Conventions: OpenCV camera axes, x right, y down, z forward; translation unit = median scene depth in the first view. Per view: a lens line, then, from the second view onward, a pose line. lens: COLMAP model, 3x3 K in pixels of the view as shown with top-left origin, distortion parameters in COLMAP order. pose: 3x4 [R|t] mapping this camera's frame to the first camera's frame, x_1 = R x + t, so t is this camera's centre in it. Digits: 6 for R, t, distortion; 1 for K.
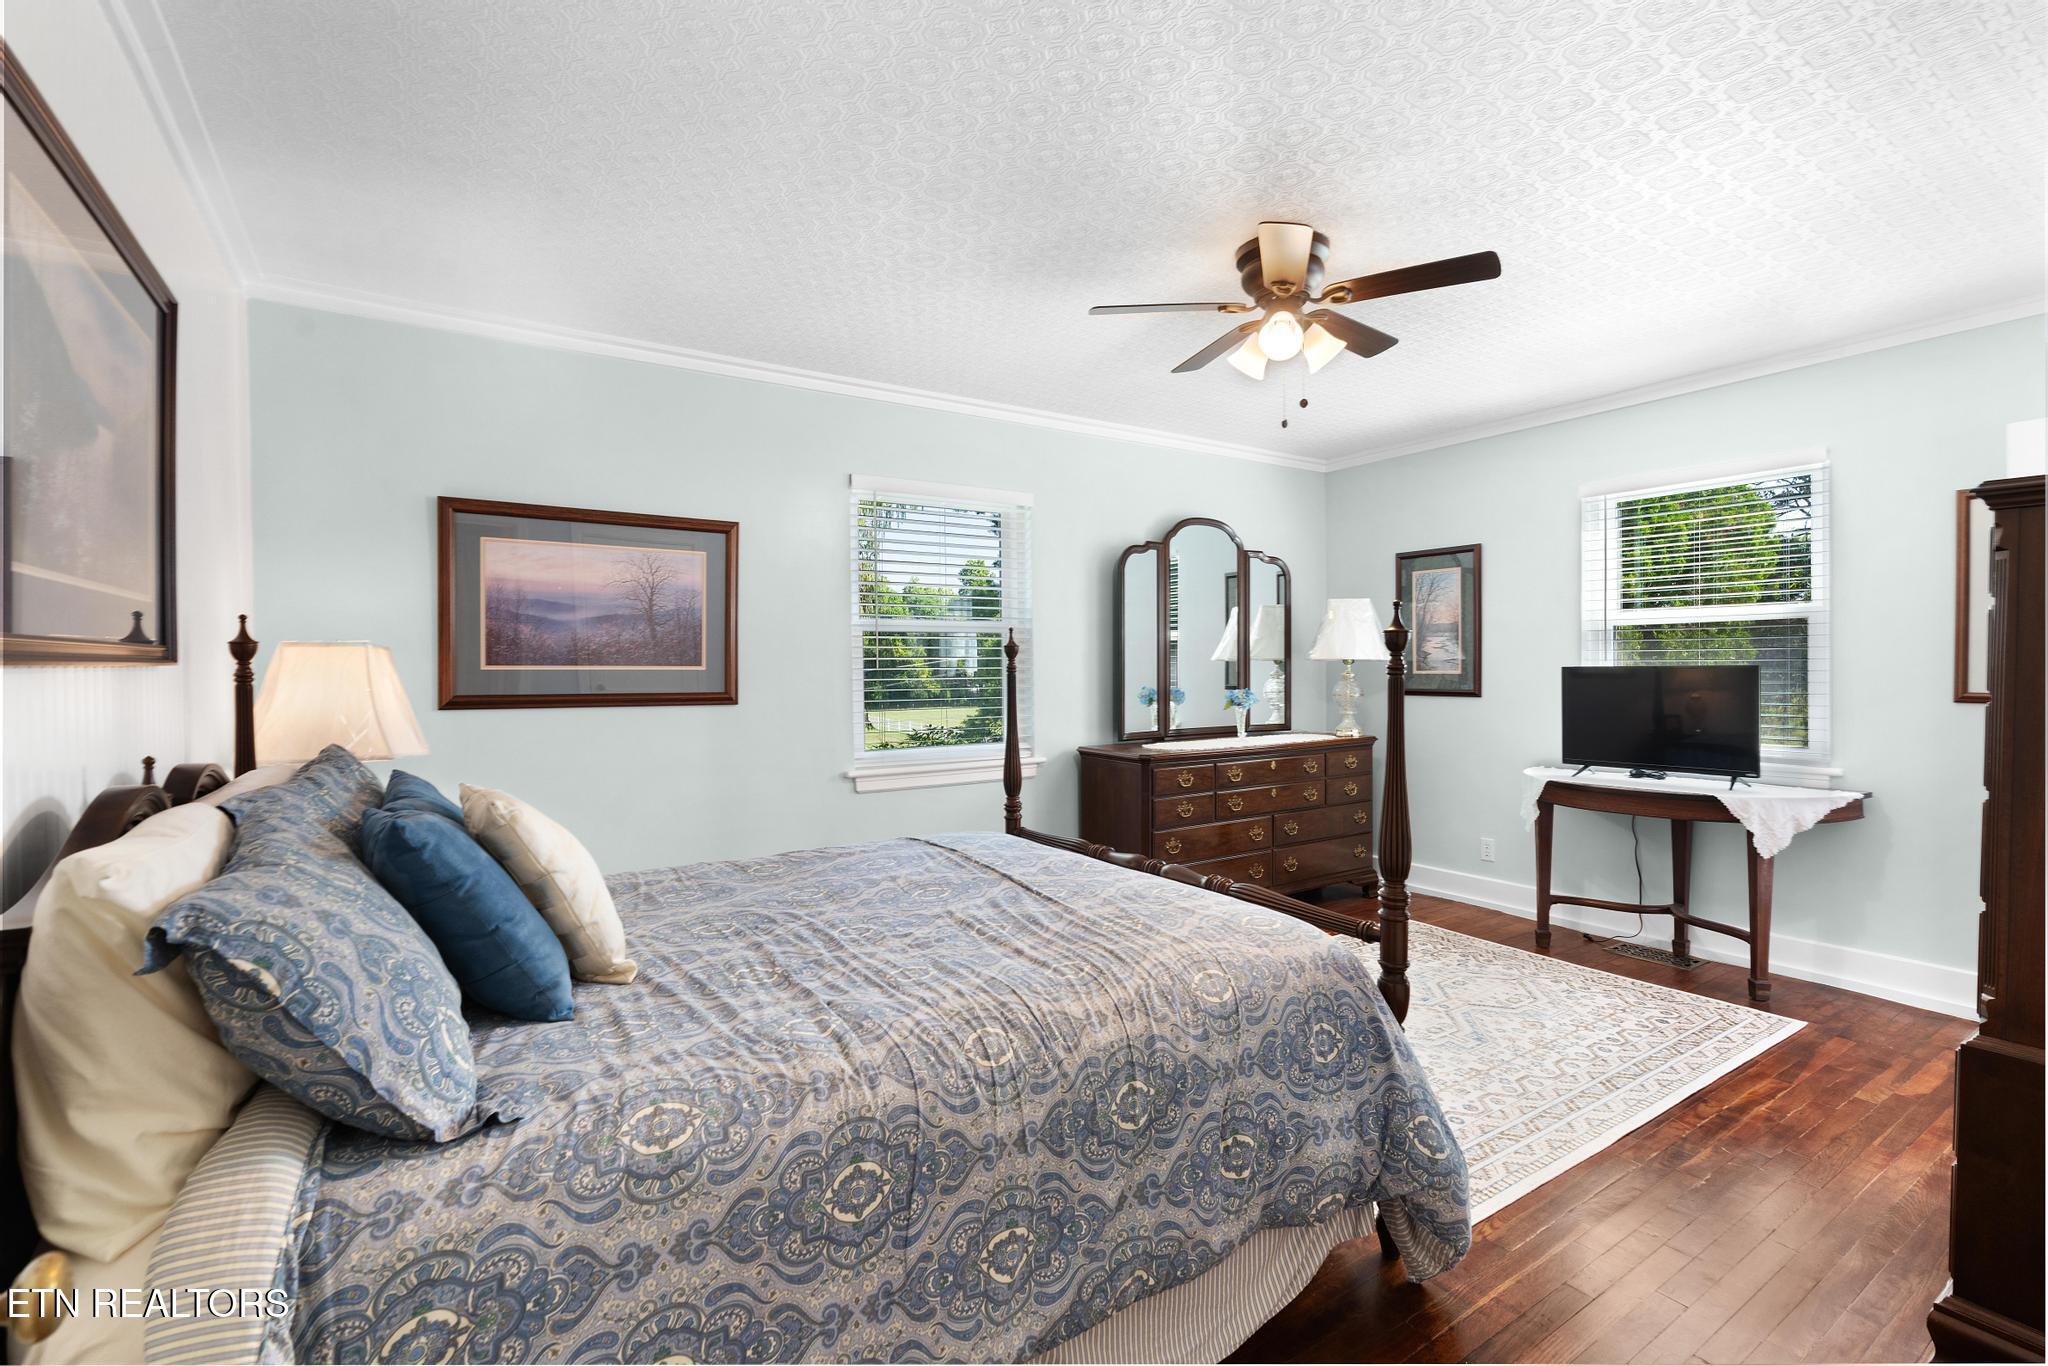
lens RADIAL K [[940.7, 0, 1035.4], [0, 940.7, 672.8], [0, 0, 1]] dist [-0.005281, 0.001536]
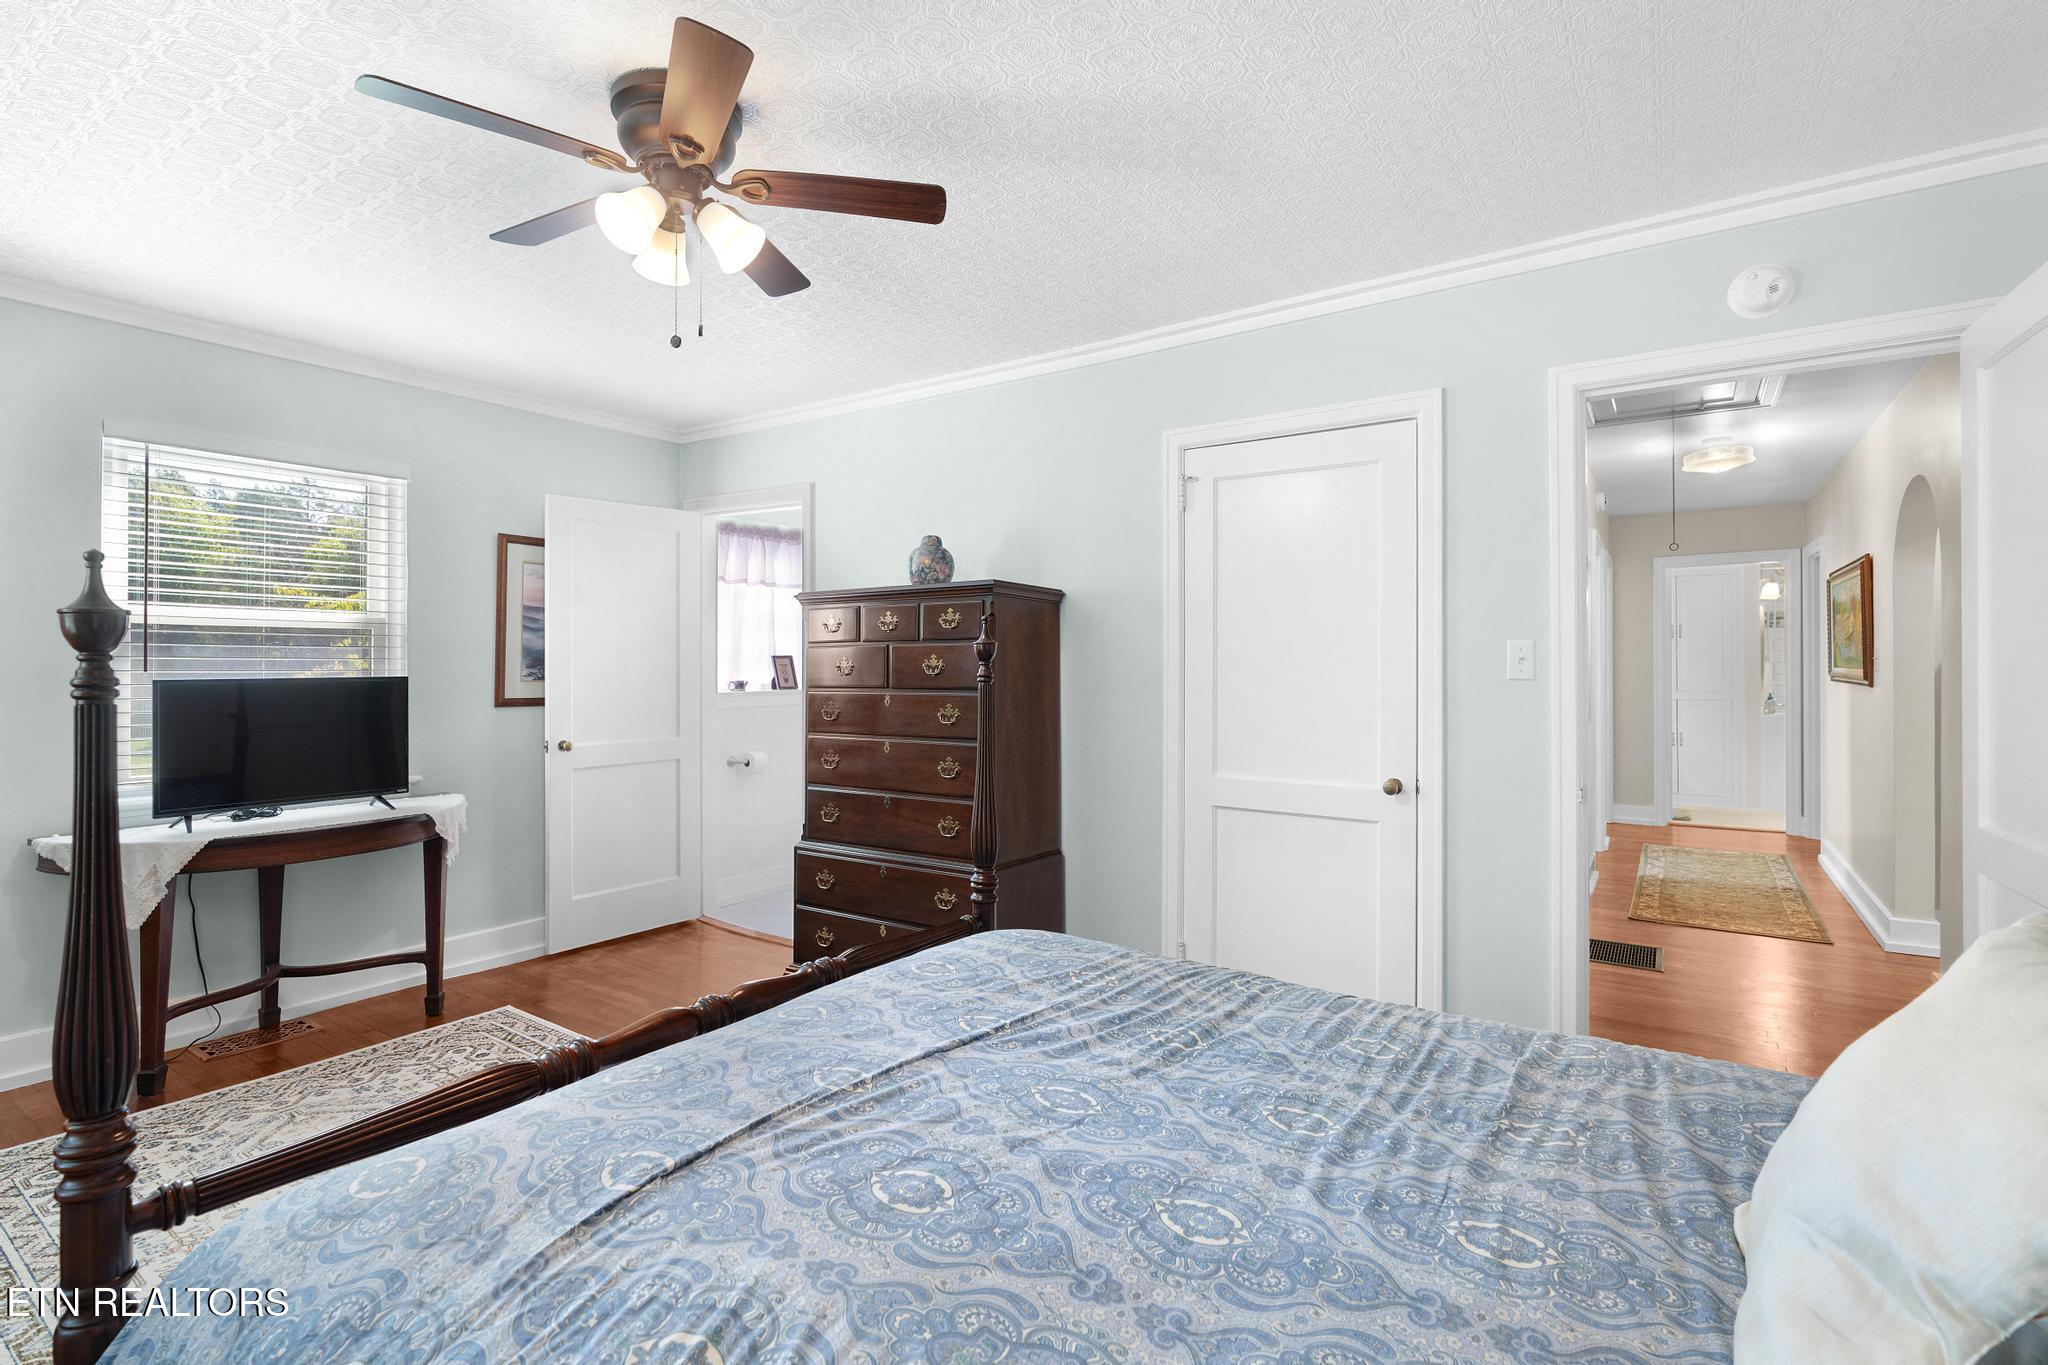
lens RADIAL K [[940.7, 0, 1034.1], [0, 940.7, 674.4], [0, 0, 1]] dist [-0.005281, 0.001536]
pose [[-0.382117, 0.003325, 0.924108, -0.686880], [0.011777, 0.999930, 0.001271, -0.007695], [-0.924039, 0.011369, -0.382129, 1.403664]]
